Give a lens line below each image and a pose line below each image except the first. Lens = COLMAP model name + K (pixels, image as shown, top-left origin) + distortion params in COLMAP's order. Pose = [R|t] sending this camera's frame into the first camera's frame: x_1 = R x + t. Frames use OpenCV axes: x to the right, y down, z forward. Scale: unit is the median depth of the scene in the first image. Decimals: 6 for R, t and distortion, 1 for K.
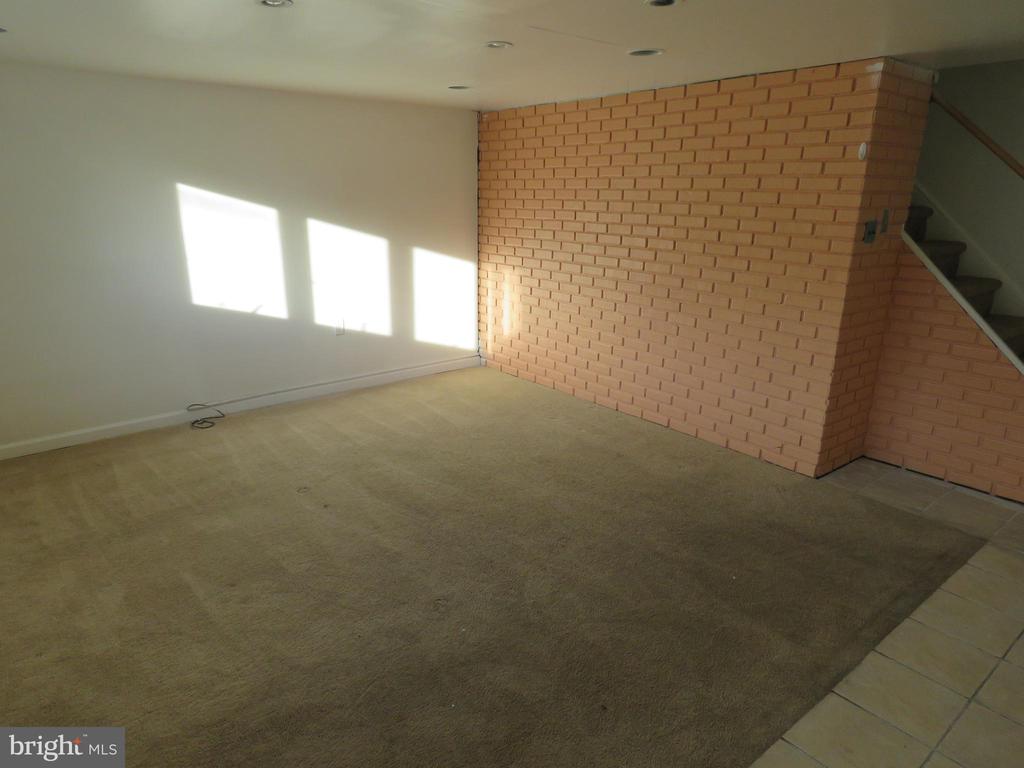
lens RADIAL K [[667.6, 0, 512.7], [0, 667.6, 359.7], [0, 0, 1]] dist [0.000222, -0.000337]
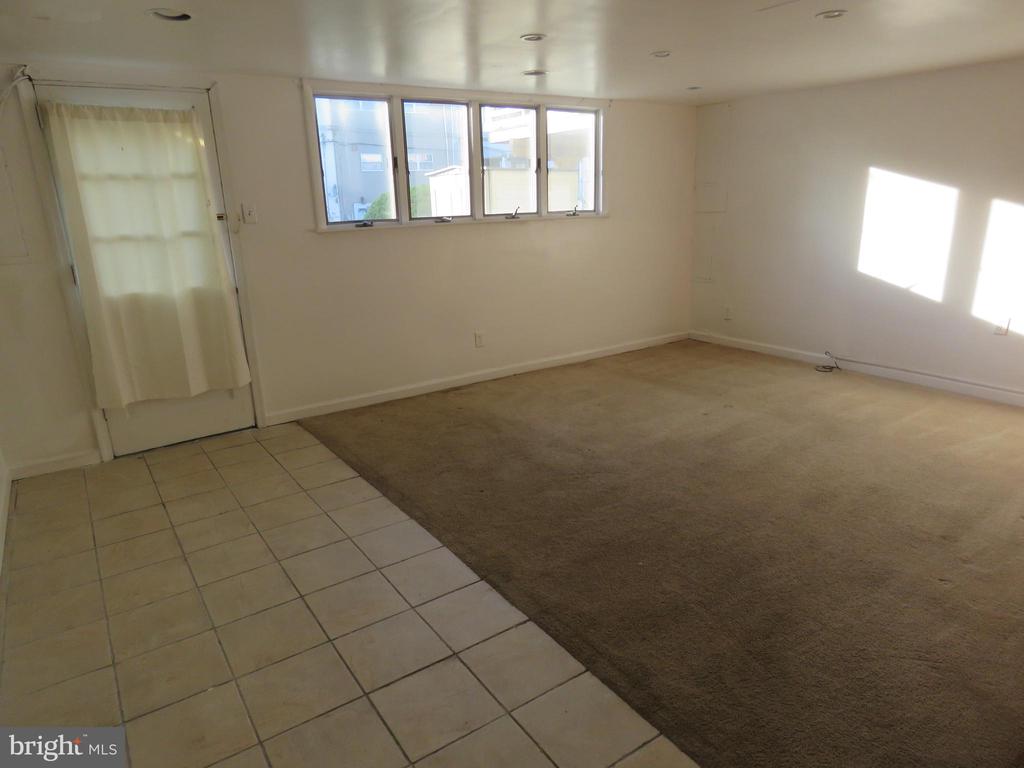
lens RADIAL K [[656.4, 0, 509.9], [0, 656.4, 387.3], [0, 0, 1]] dist [-0.001248, -0.000450]
pose [[-0.094752, 0.279037, -0.955594, 0.748589], [-0.224657, 0.929157, 0.293593, -0.095473], [0.969820, 0.242499, -0.025352, 0.488899]]
